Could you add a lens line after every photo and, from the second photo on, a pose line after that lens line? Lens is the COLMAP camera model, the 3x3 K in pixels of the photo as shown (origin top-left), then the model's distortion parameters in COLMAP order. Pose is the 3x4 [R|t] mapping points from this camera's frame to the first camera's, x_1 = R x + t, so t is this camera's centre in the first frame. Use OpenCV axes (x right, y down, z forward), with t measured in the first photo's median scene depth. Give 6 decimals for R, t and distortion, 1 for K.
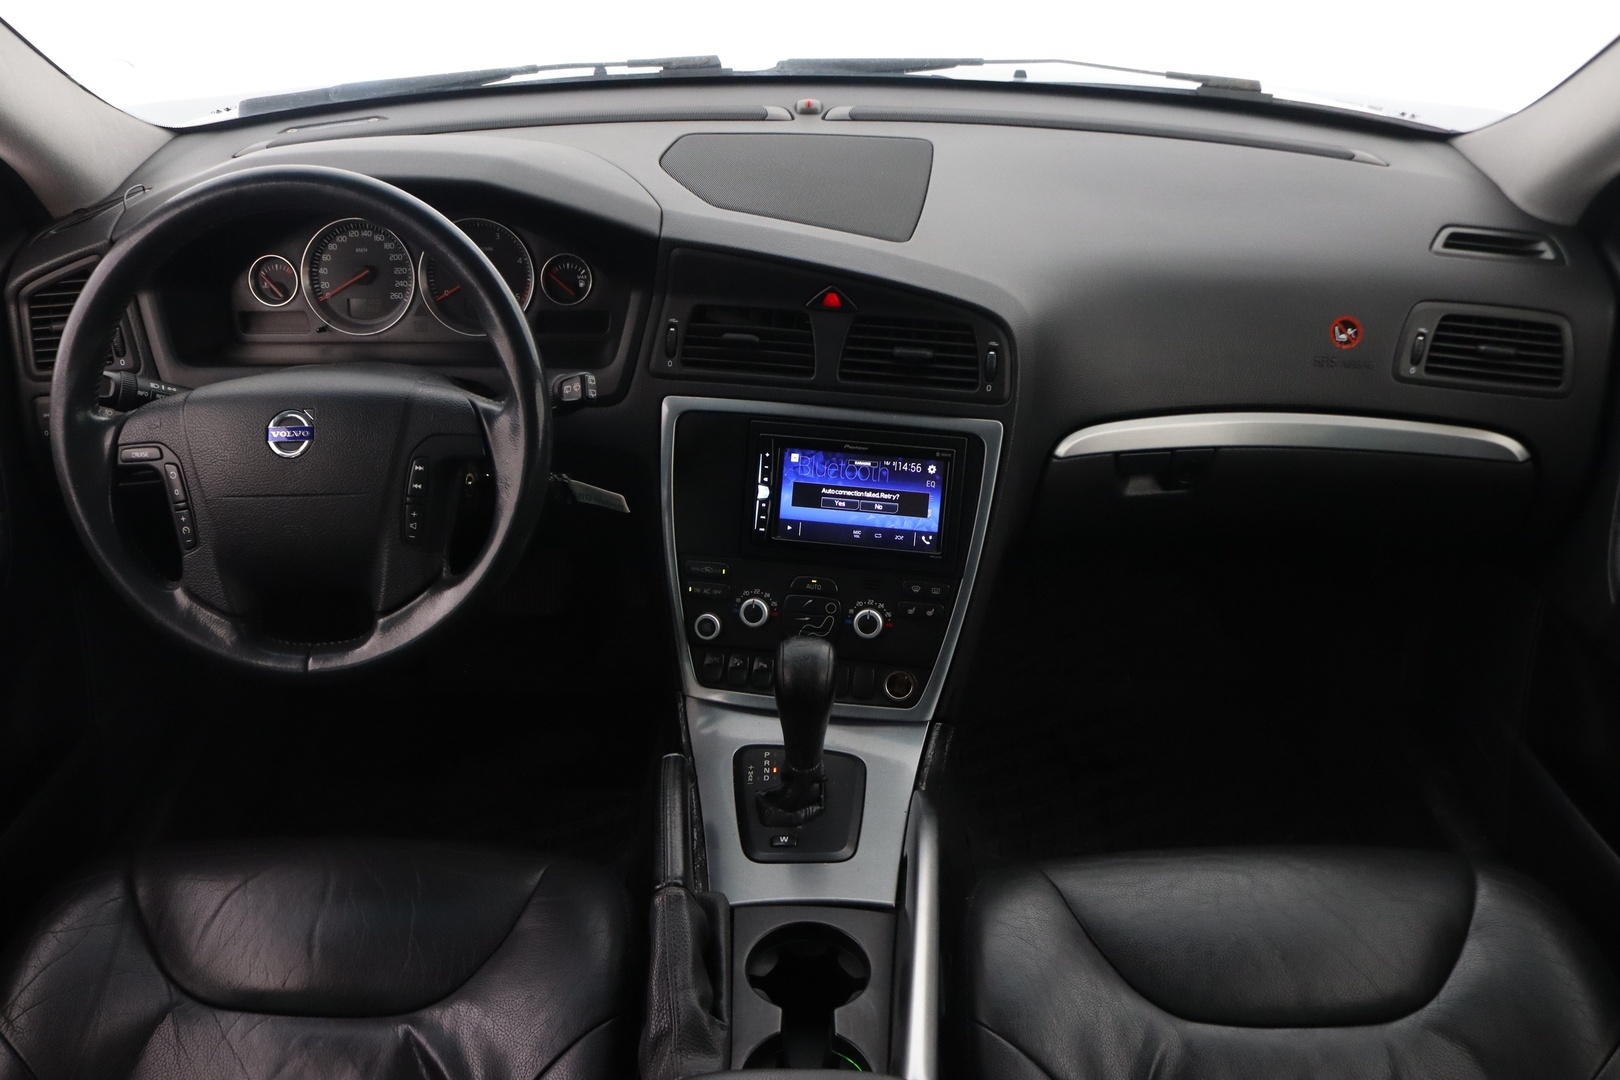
lens RADIAL K [[1398.1, 0, 808.6], [0, 1398.1, 564.8], [0, 0, 1]] dist [-0.130589, 0.081815]
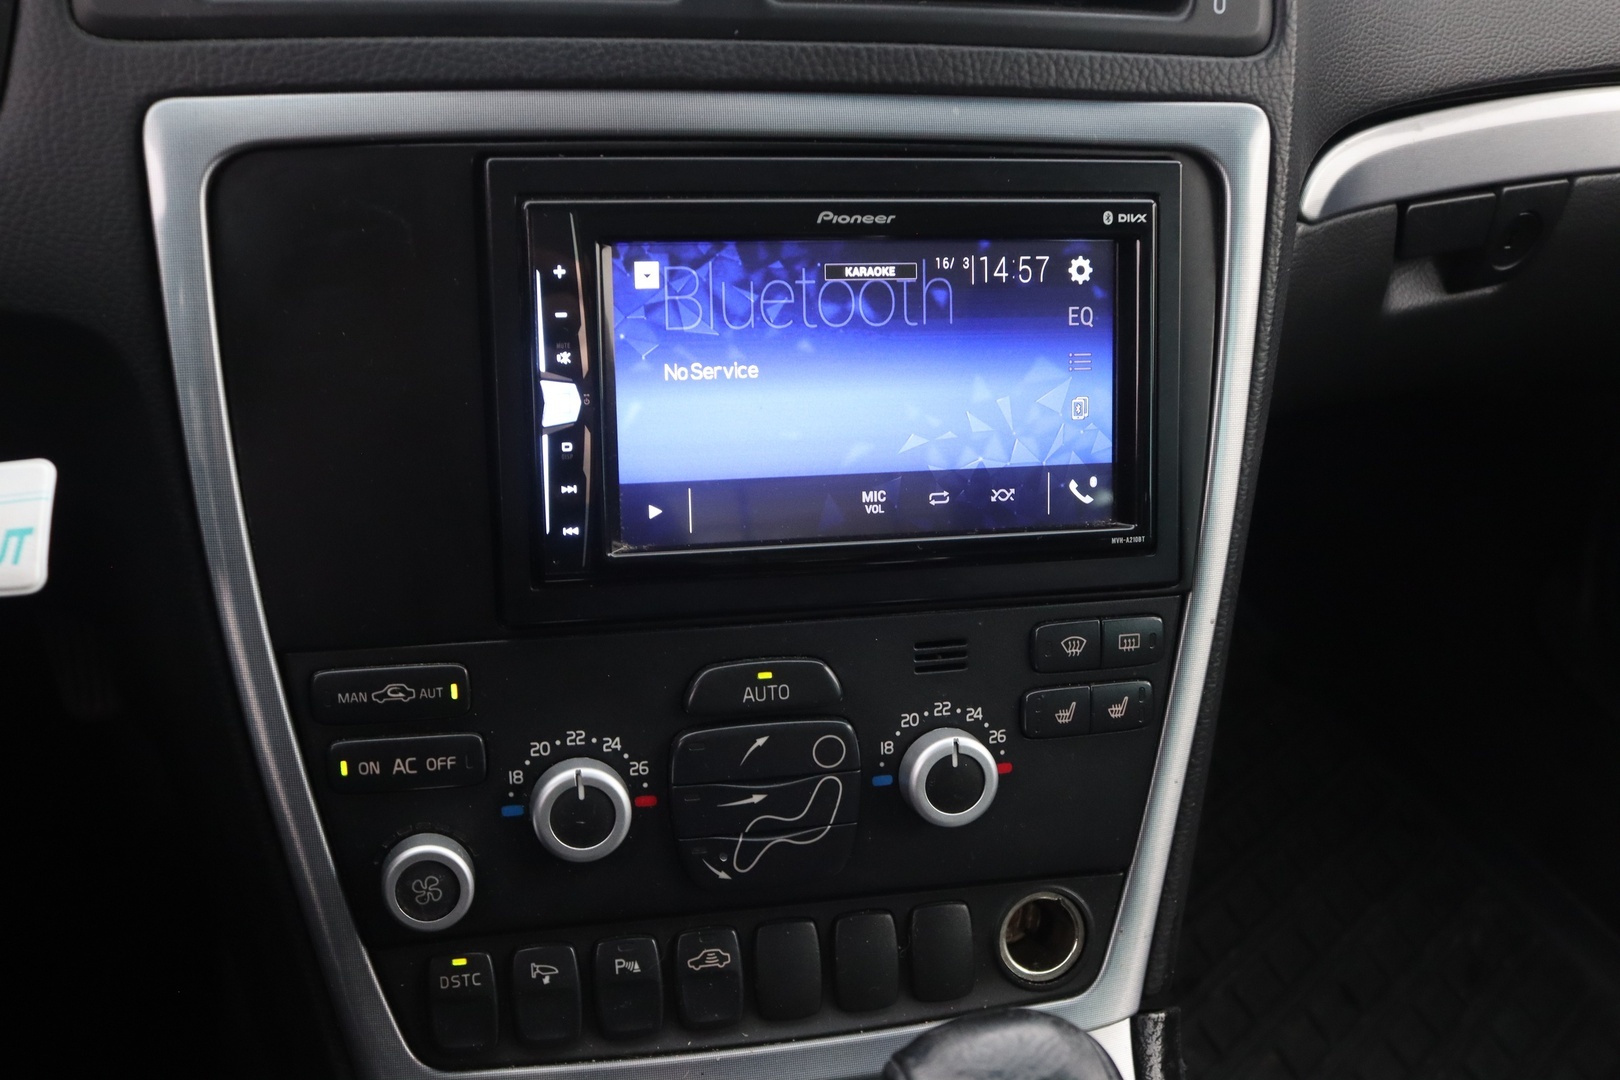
lens RADIAL K [[1567.6, 0, 815.3], [0, 1567.6, 559.2], [0, 0, 1]] dist [-0.112307, 0.000000]
pose [[0.929886, -0.150562, 0.335623, -0.095937], [0.132759, 0.988267, 0.075517, -0.037163], [-0.343055, -0.025665, 0.938965, 0.672120]]
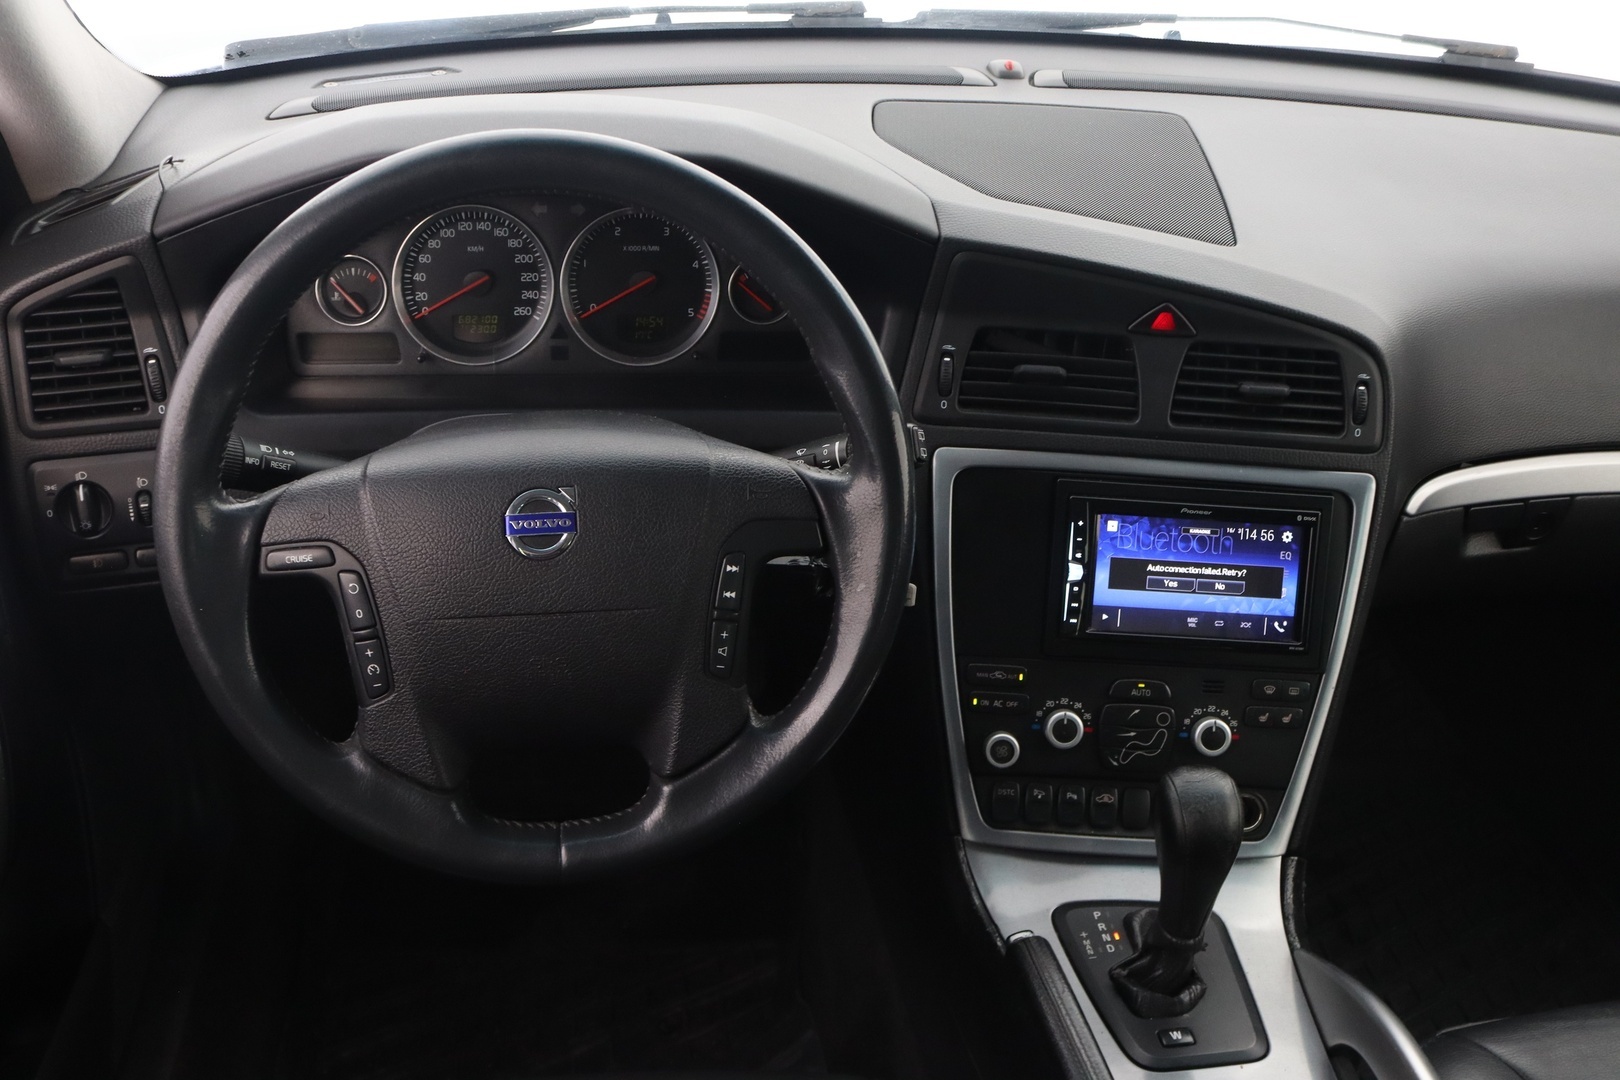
lens RADIAL K [[1518.0, 0, 826.8], [0, 1518.0, 584.9], [0, 0, 1]] dist [-0.073527, 0.000000]
pose [[0.989276, -0.032240, 0.142455, -0.283528], [0.031944, 0.999480, 0.004368, -0.052521], [-0.142522, 0.000229, 0.989792, 0.195759]]
